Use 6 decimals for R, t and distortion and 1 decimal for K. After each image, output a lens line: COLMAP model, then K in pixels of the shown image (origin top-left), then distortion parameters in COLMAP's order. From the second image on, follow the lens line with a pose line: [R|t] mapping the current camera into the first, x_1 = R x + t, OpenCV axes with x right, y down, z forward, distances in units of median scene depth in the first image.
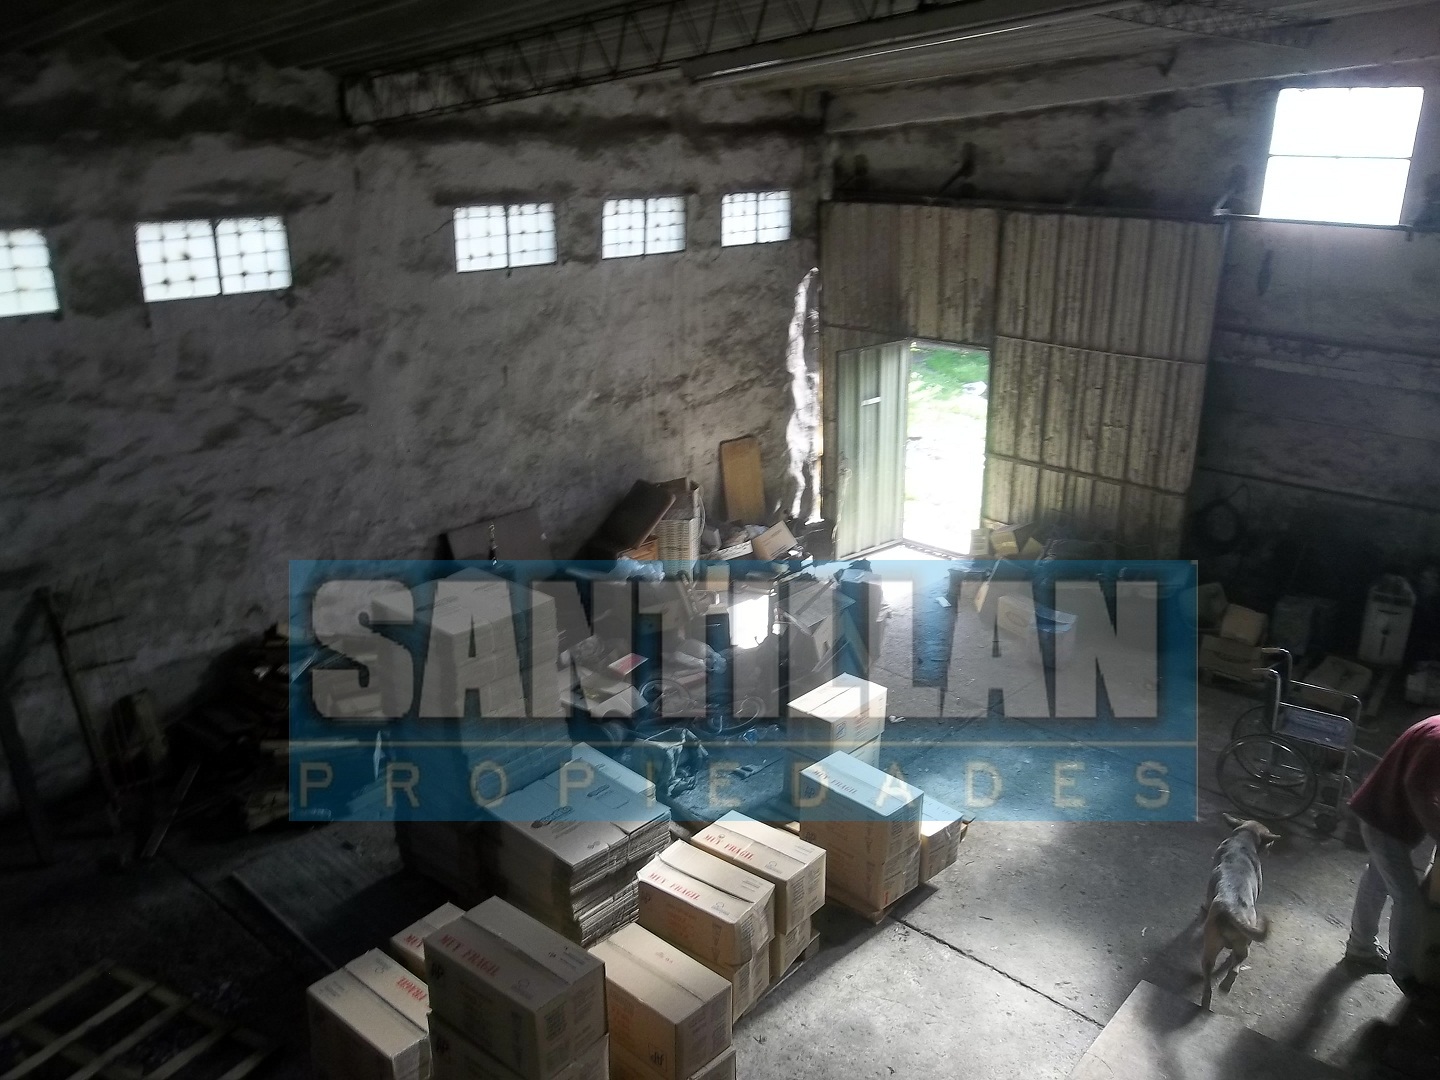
lens RADIAL K [[1178.5, 0, 721.3], [0, 1178.5, 534.3], [0, 0, 1]] dist [0.001270, 0.006530]
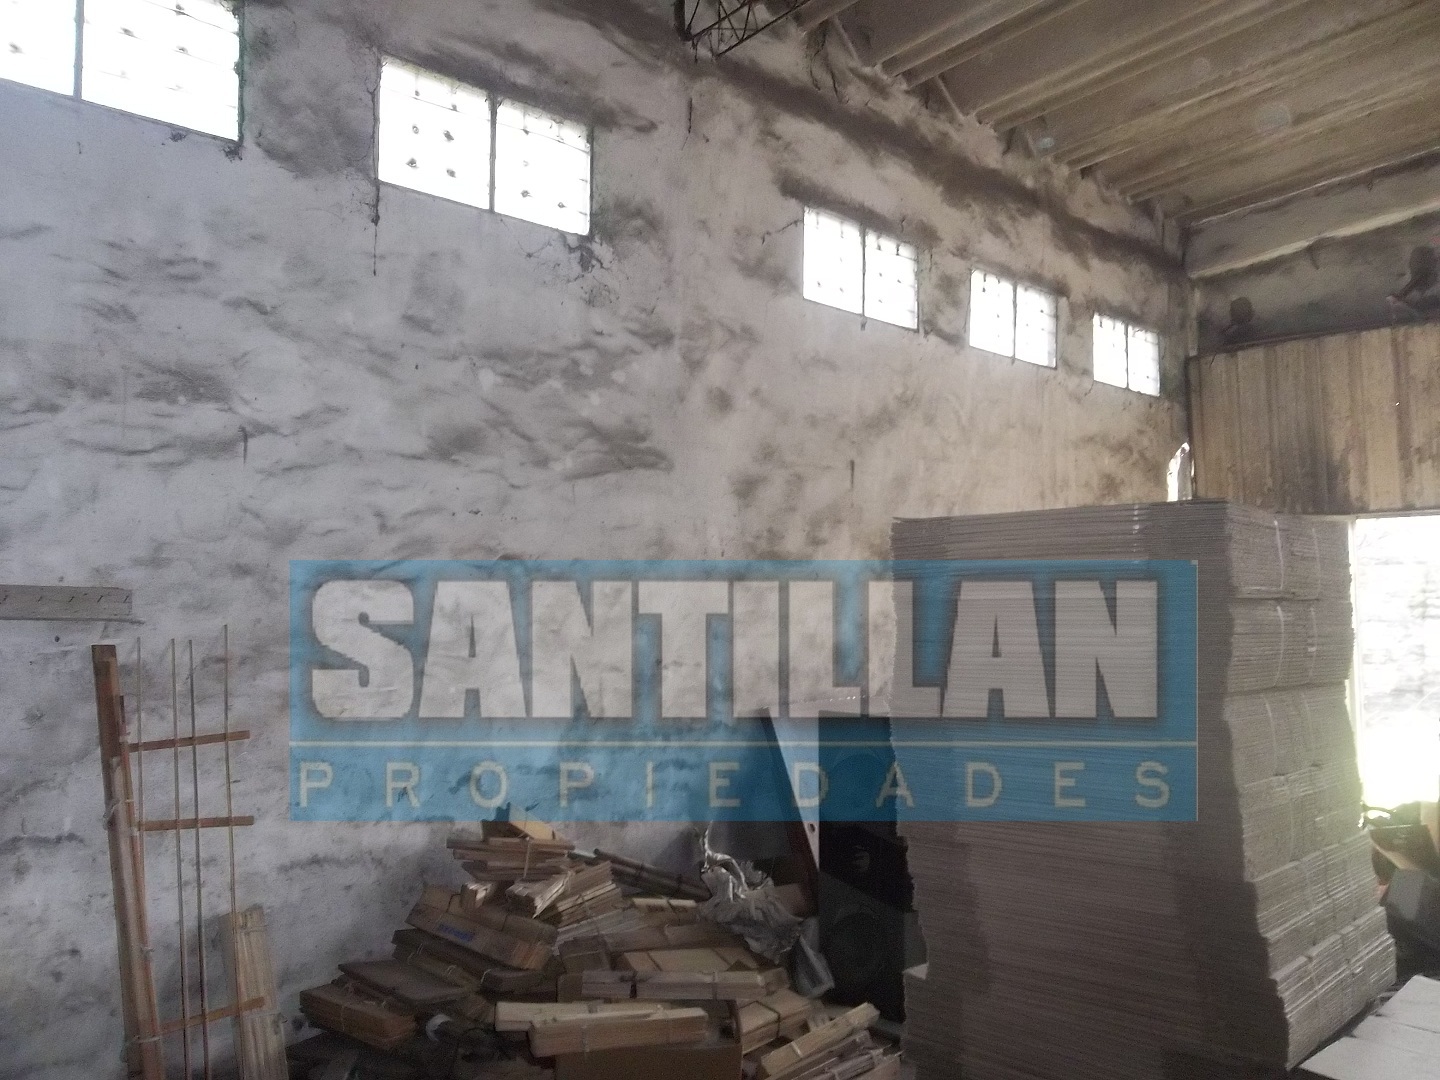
lens RADIAL K [[1178.5, 0, 721.3], [0, 1178.5, 534.3], [0, 0, 1]] dist [0.001270, 0.006530]
pose [[0.998588, -0.008558, -0.052435, -0.229190], [-0.012082, 0.924506, -0.380976, 0.147900], [0.051737, 0.381072, 0.923097, 0.426092]]
